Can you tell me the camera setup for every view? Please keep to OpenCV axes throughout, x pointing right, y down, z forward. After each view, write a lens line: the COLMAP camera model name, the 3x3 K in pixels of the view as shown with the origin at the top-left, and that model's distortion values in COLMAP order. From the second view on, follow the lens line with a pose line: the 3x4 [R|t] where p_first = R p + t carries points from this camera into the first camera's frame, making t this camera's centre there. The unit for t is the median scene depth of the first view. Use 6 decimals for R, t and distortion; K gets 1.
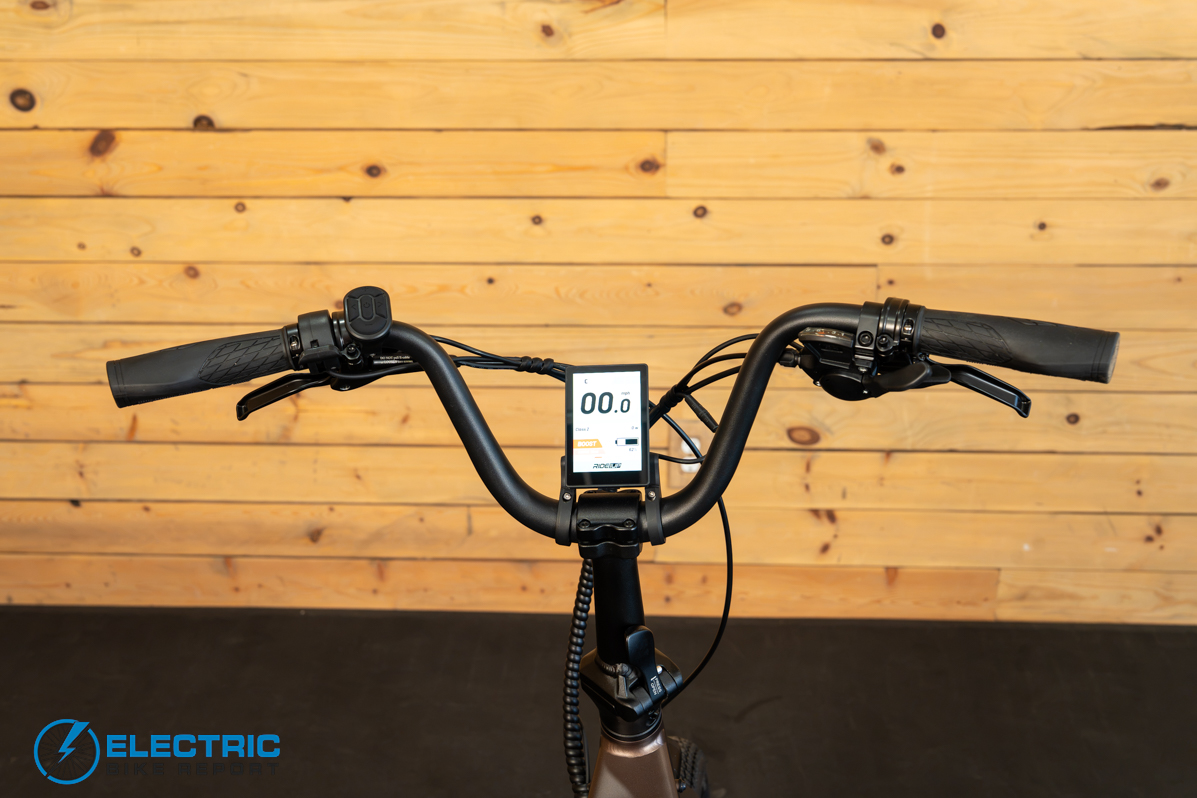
lens RADIAL K [[1482.8, 0, 598.3], [0, 1482.8, 398.9], [0, 0, 1]] dist [-0.000843, 0.000000]
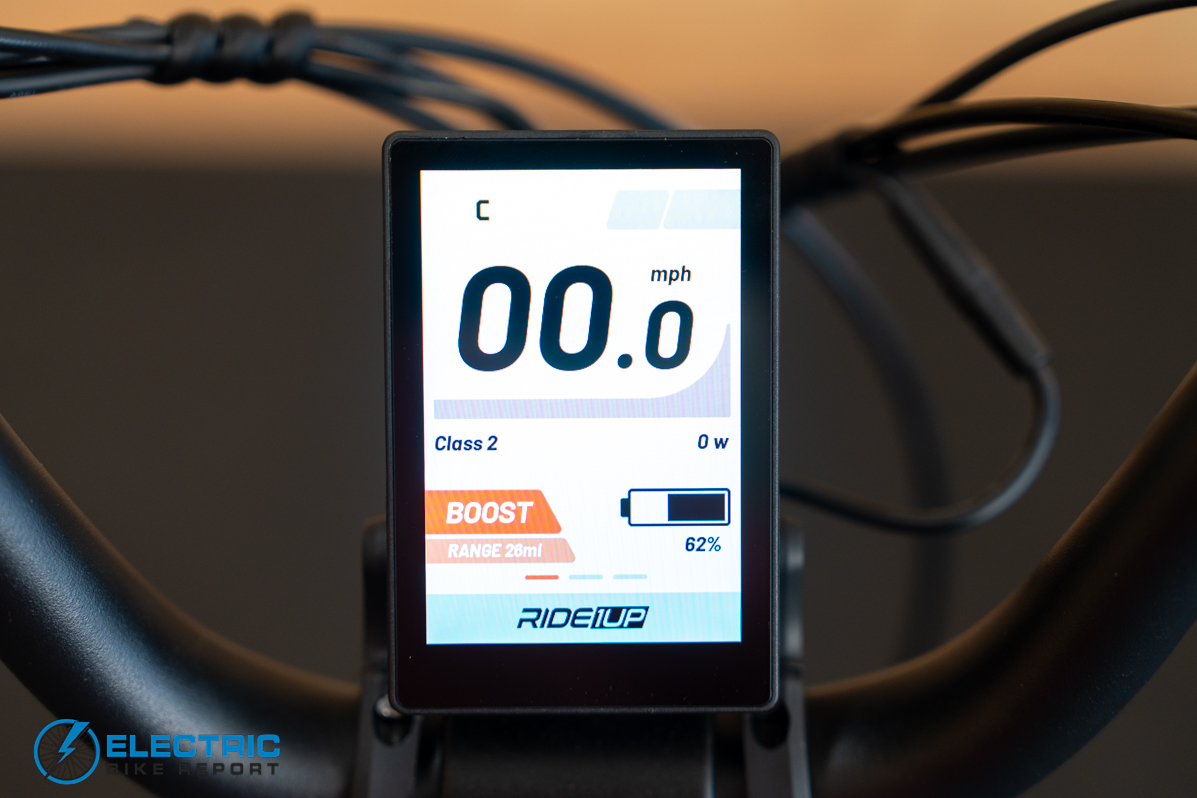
lens RADIAL K [[2427.7, 0, 598.2], [0, 2427.7, 398.9], [0, 0, 1]] dist [0.048828, 0.000000]
pose [[0.995793, -0.007373, 0.091331, -0.023759], [-0.023164, 0.944123, 0.328779, -0.100946], [-0.088651, -0.329511, 0.939980, 0.670677]]
